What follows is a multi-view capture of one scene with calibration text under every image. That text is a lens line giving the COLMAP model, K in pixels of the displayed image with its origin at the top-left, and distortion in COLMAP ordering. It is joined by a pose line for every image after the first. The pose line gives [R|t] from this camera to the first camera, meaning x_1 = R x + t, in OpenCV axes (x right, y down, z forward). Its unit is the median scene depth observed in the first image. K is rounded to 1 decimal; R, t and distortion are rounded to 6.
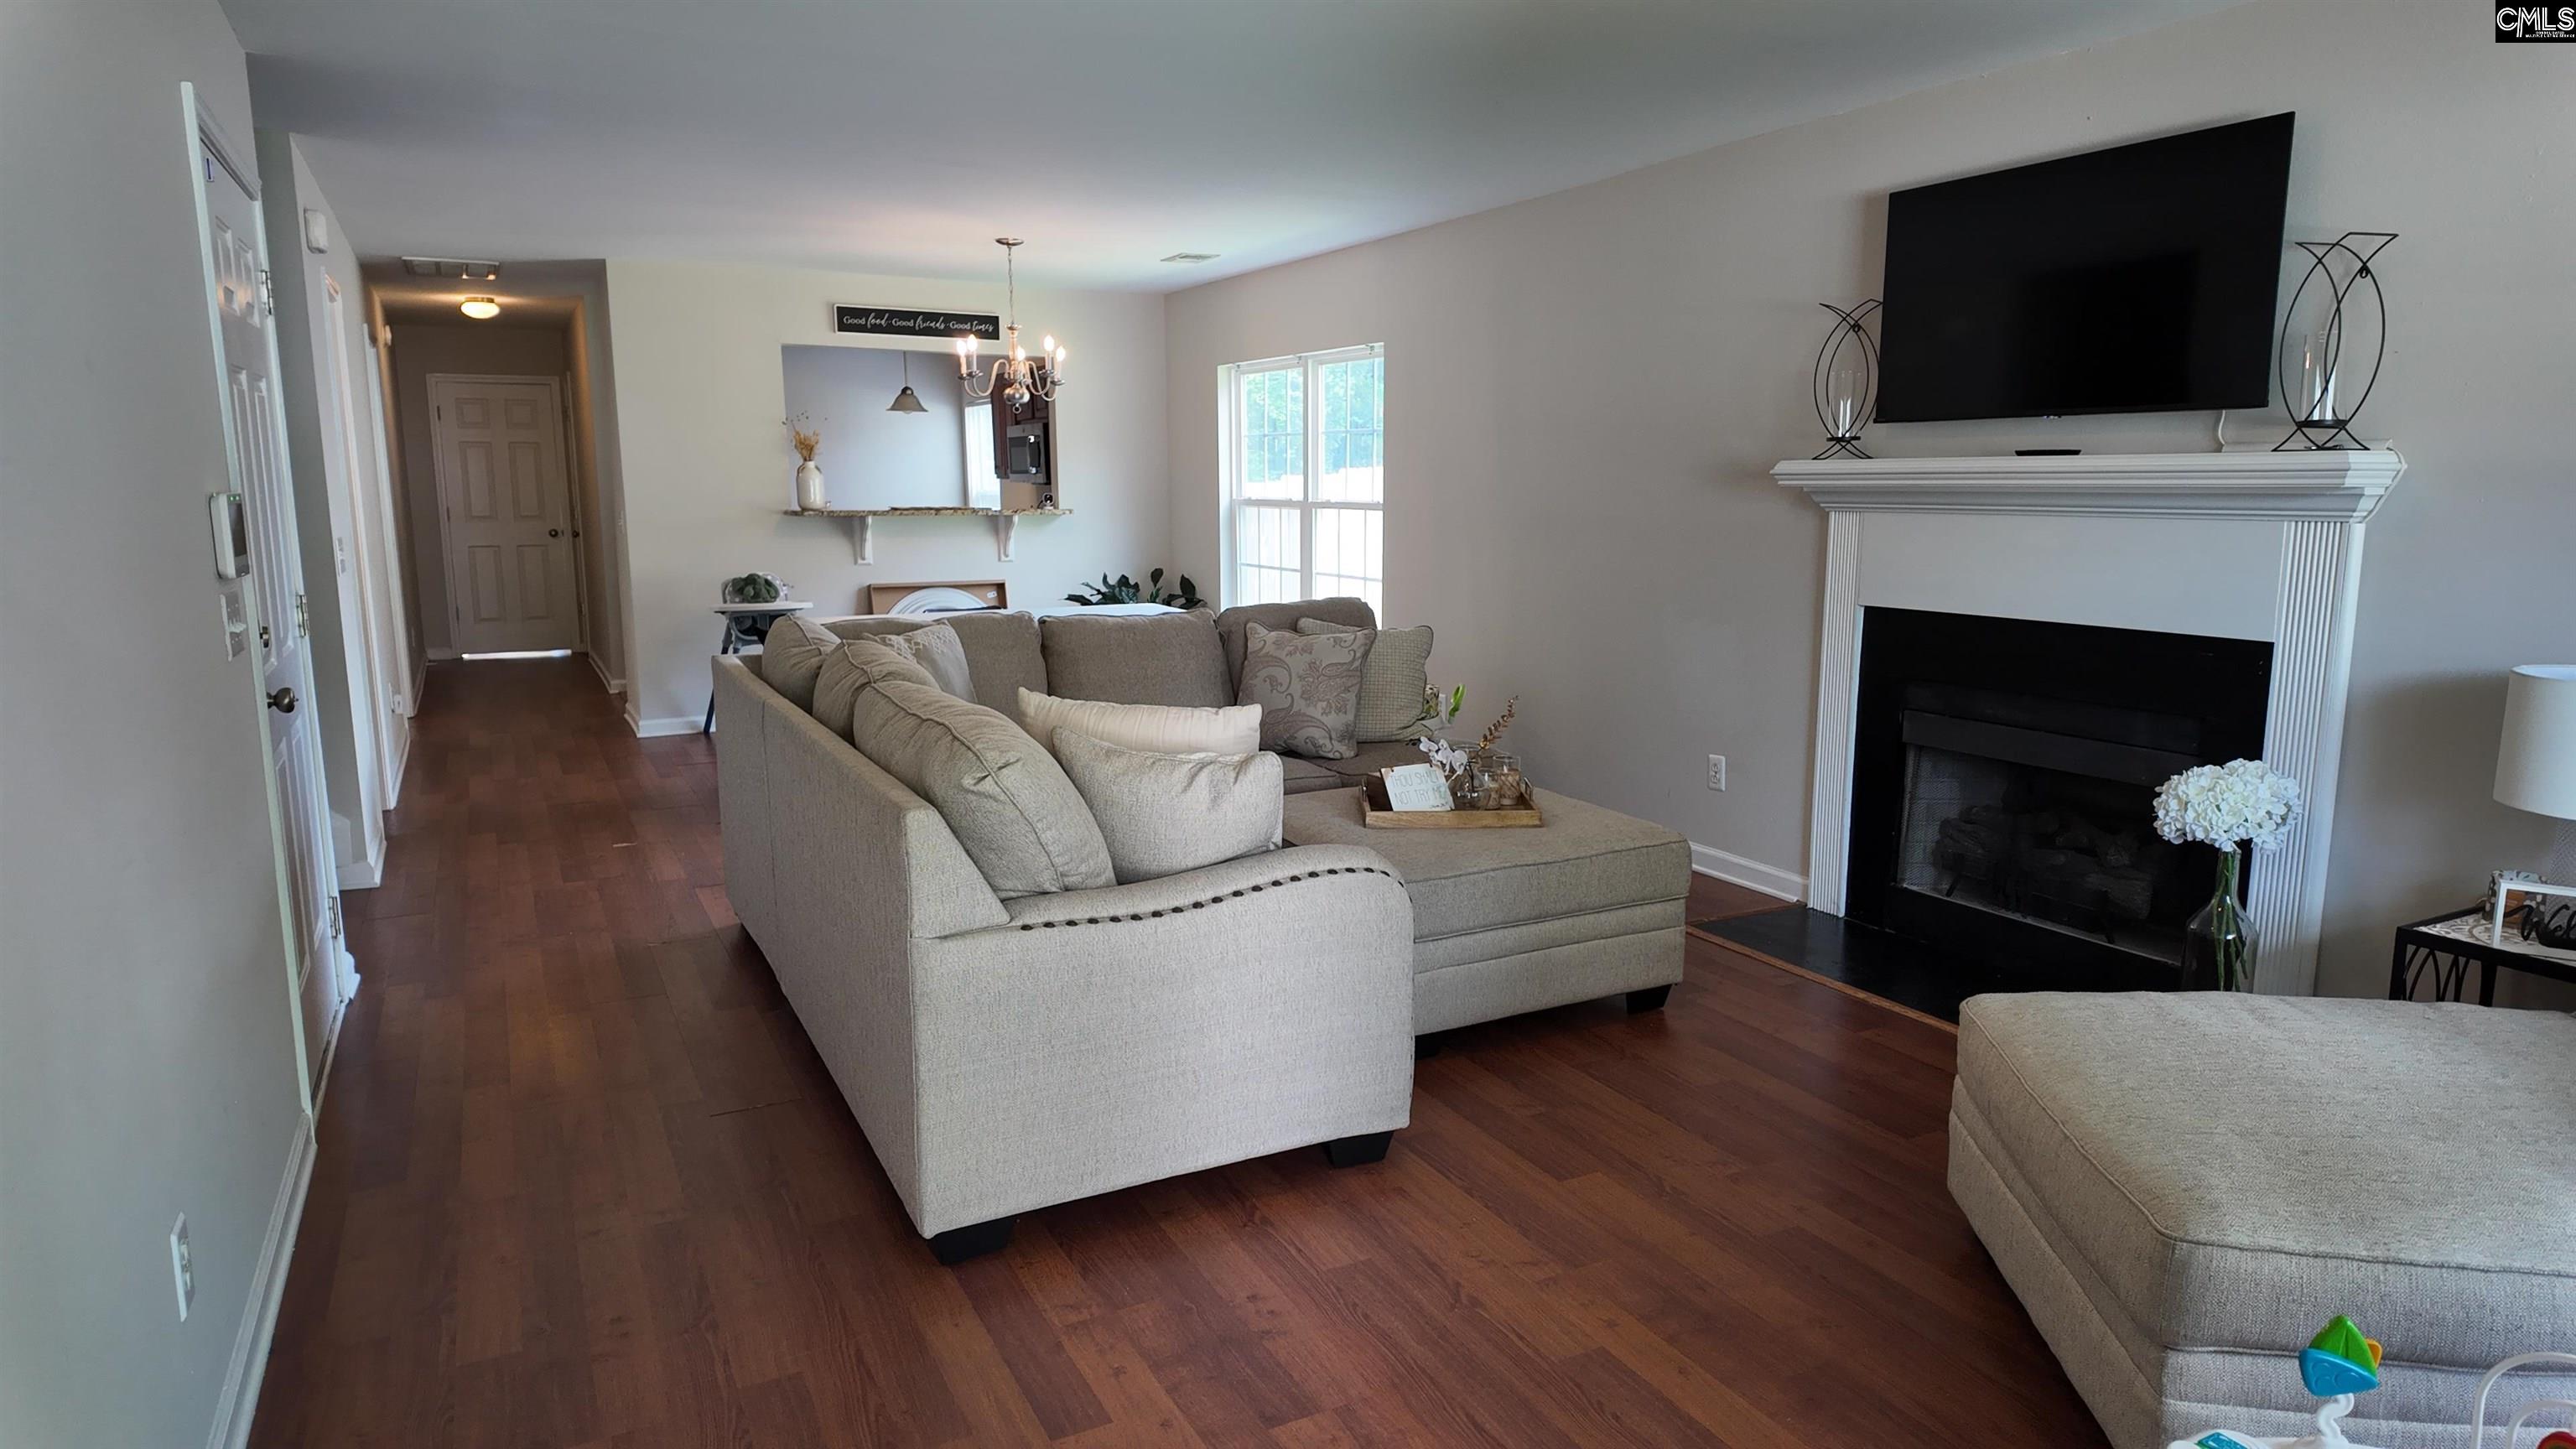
lens RADIAL K [[1509.8, 0, 1274.7], [0, 1509.8, 733.0], [0, 0, 1]] dist [0.063249, -0.057816]
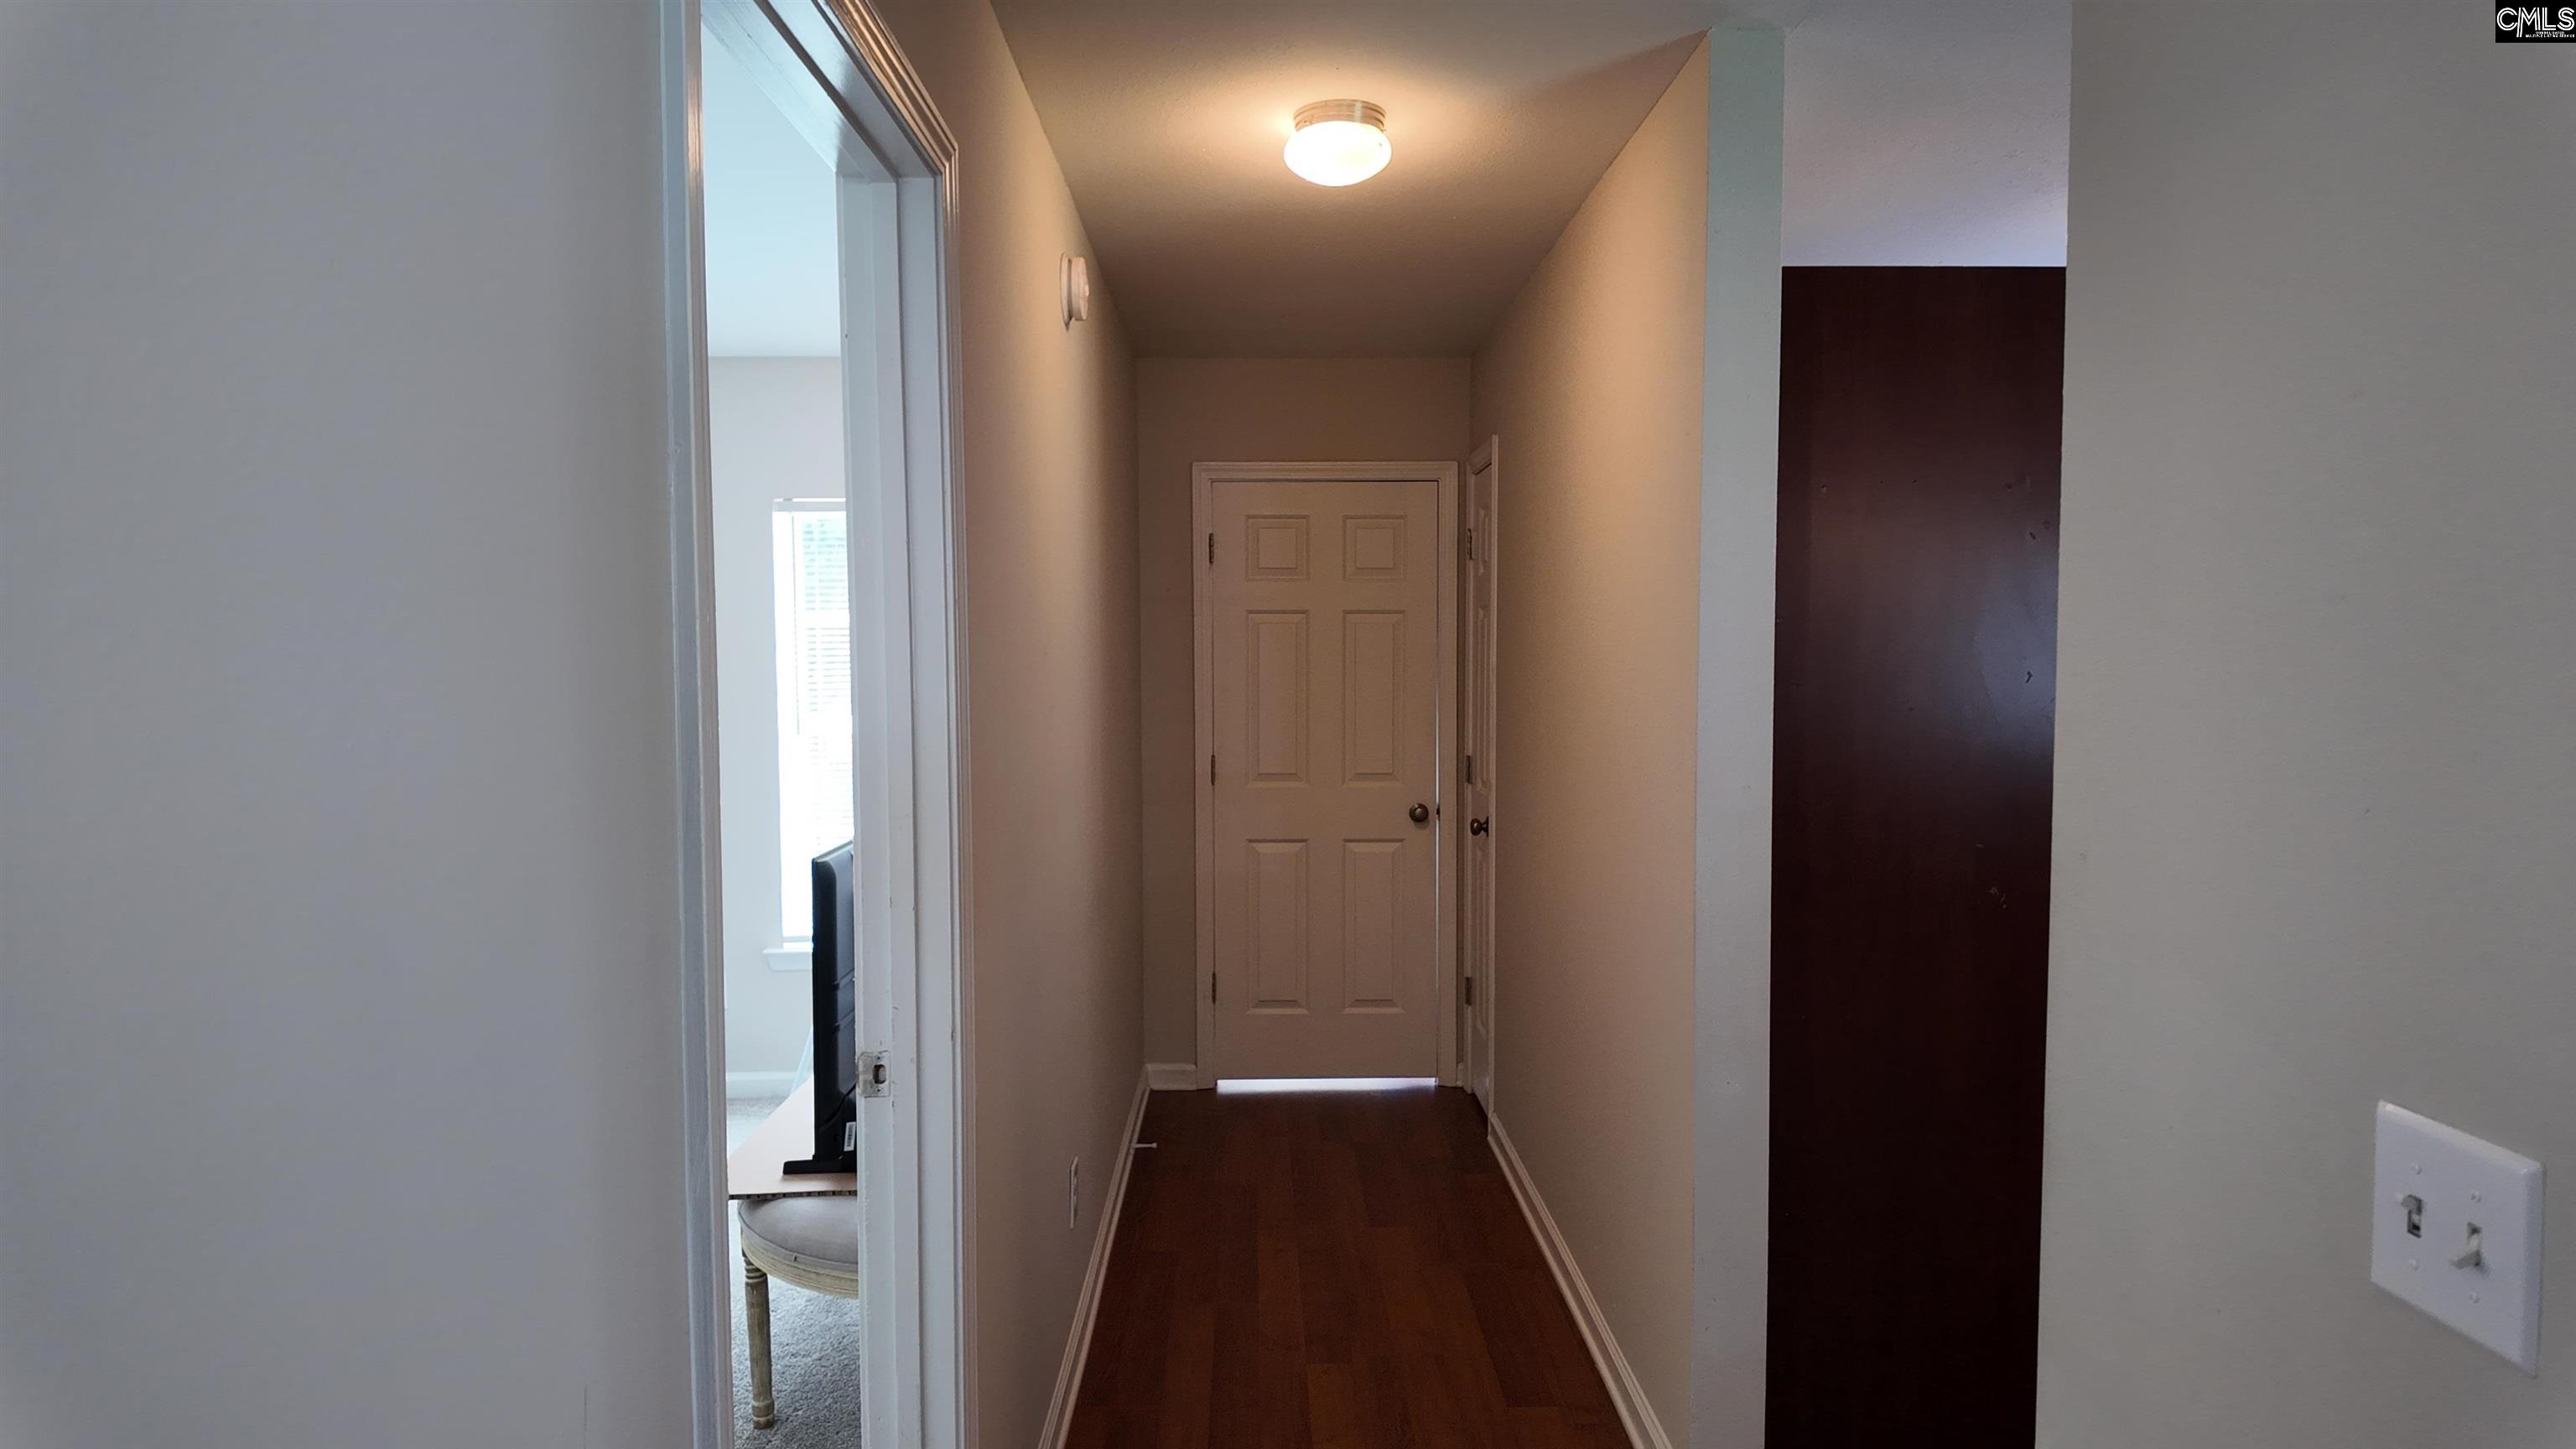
lens RADIAL K [[1509.8, 0, 1274.7], [0, 1509.8, 733.0], [0, 0, 1]] dist [0.063249, -0.057816]
pose [[0.892303, 0.019814, -0.451002, -0.435354], [-0.070264, 0.992957, -0.095392, -0.152642], [0.445935, 0.116808, 0.887411, 0.825125]]
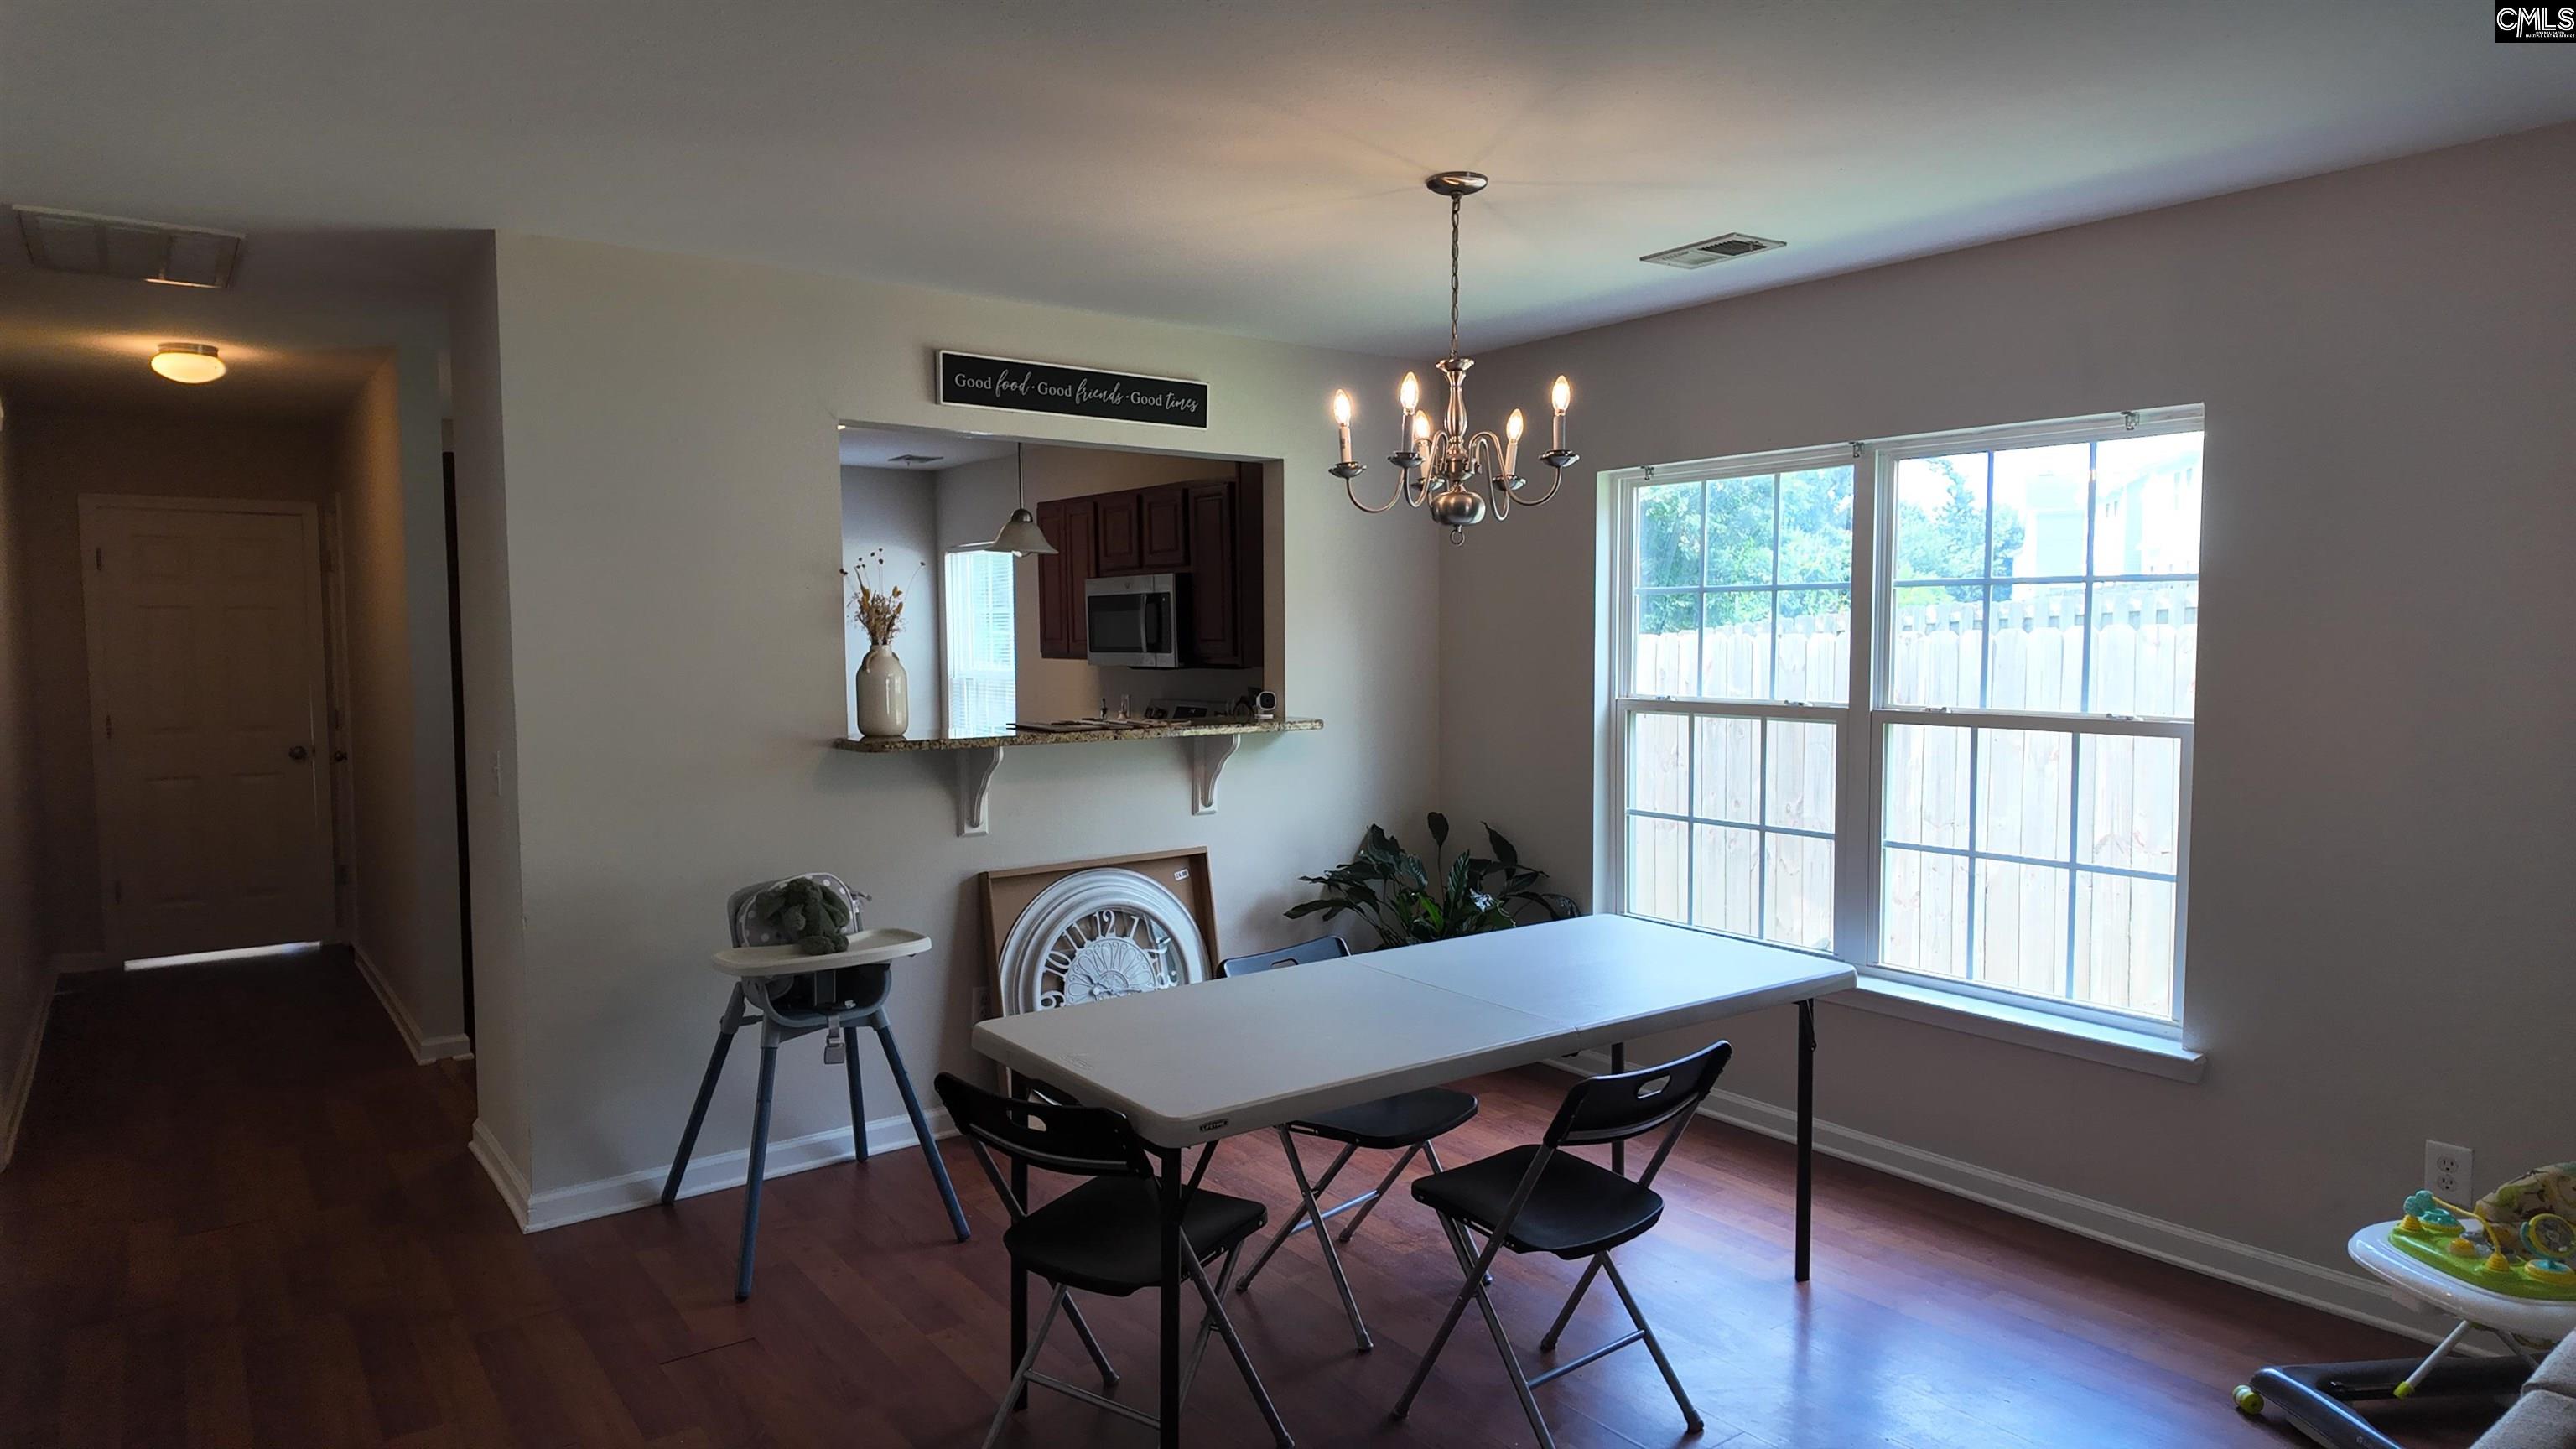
lens RADIAL K [[1509.0, 0, 1288.0], [0, 1509.0, 724.5], [0, 0, 1]] dist [0.071224, -0.058152]
pose [[0.987545, -0.016635, 0.156453, -0.247069], [0.033071, 0.994126, -0.103049, -0.092374], [-0.153820, 0.106940, 0.982295, 0.466596]]
